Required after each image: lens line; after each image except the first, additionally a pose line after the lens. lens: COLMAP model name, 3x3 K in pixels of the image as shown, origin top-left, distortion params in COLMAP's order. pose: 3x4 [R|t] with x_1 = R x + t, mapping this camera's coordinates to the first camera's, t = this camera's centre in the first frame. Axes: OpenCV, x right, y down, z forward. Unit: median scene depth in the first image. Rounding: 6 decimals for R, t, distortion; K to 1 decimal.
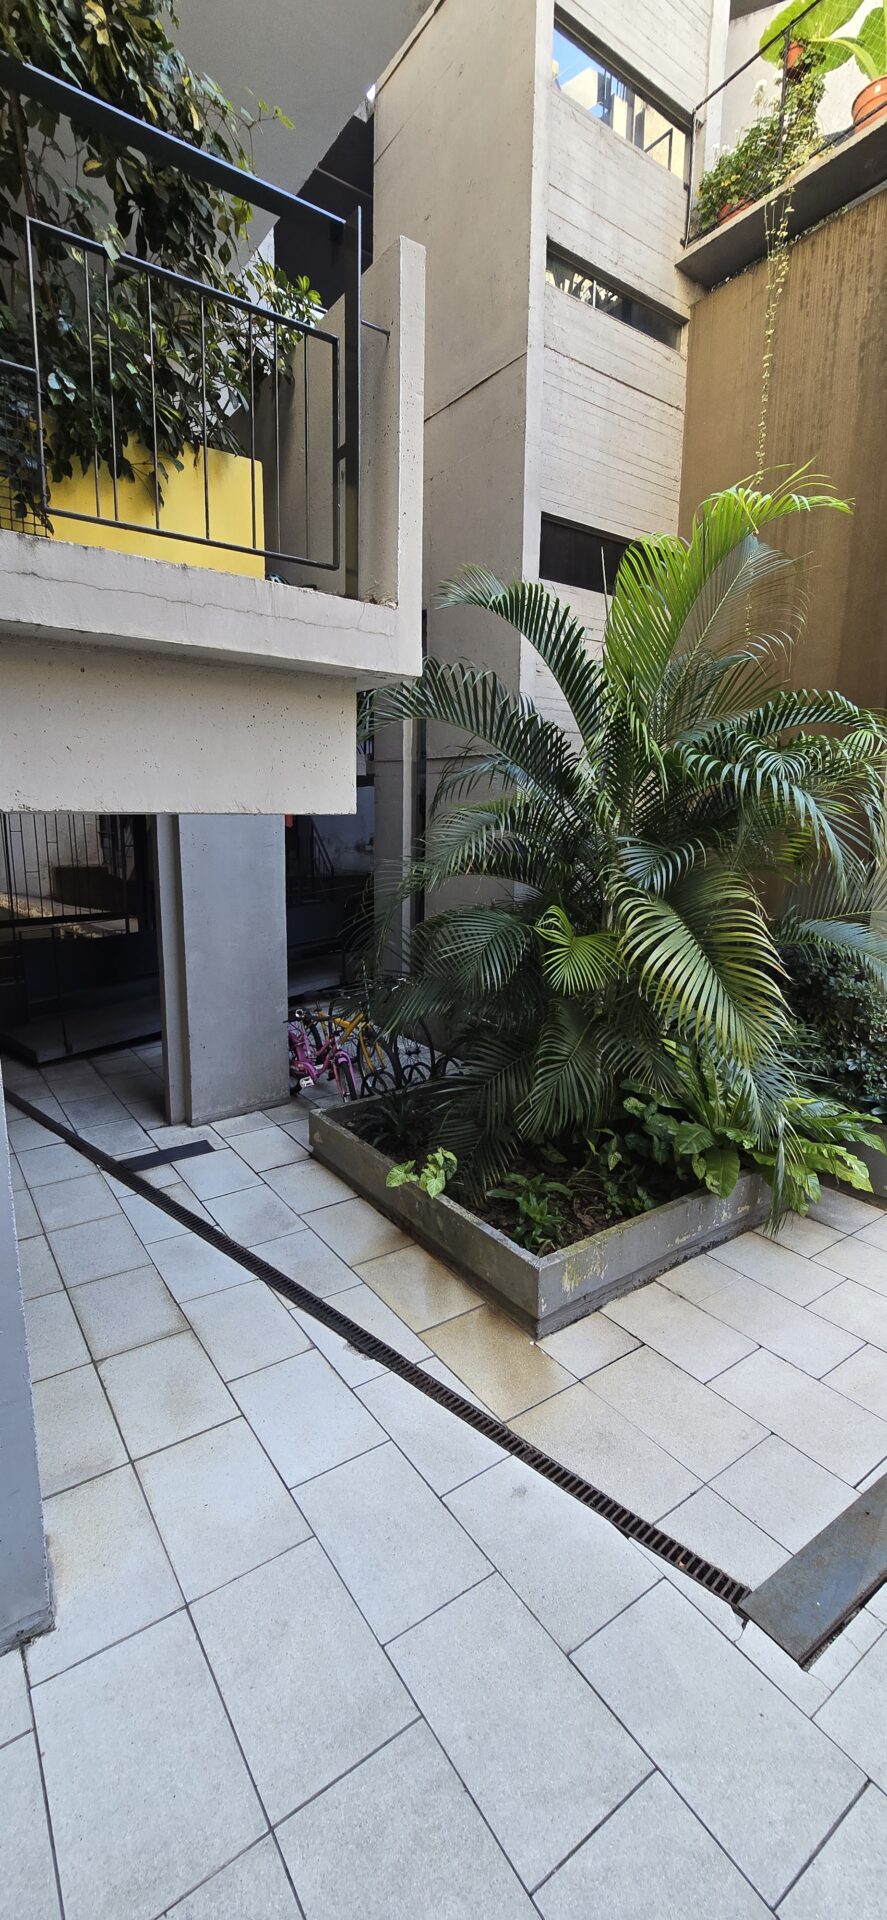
lens RADIAL K [[782.6, 0, 436.2], [0, 782.6, 956.3], [0, 0, 1]] dist [-0.009278, 0.003265]
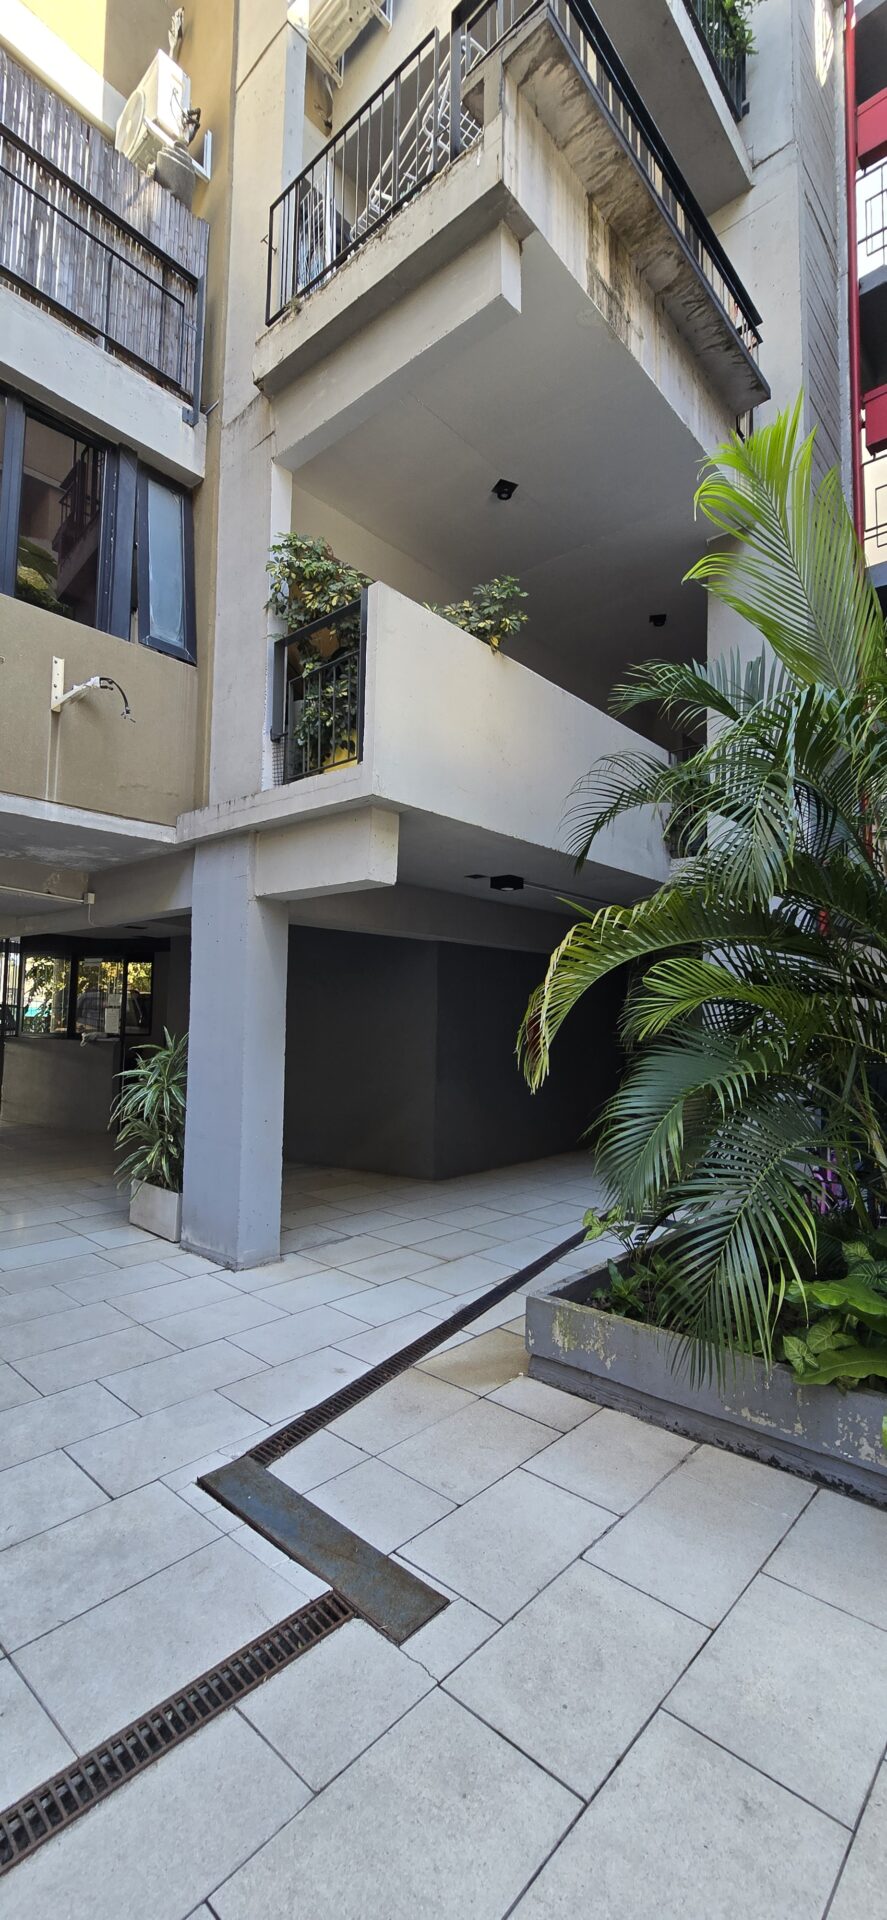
lens RADIAL K [[782.6, 0, 436.2], [0, 782.6, 956.3], [0, 0, 1]] dist [-0.009278, 0.003265]
pose [[0.225234, -0.073836, -0.971503, 1.268836], [-0.190259, 0.974595, -0.118181, 0.126481], [0.955547, 0.211456, 0.205464, 0.654095]]
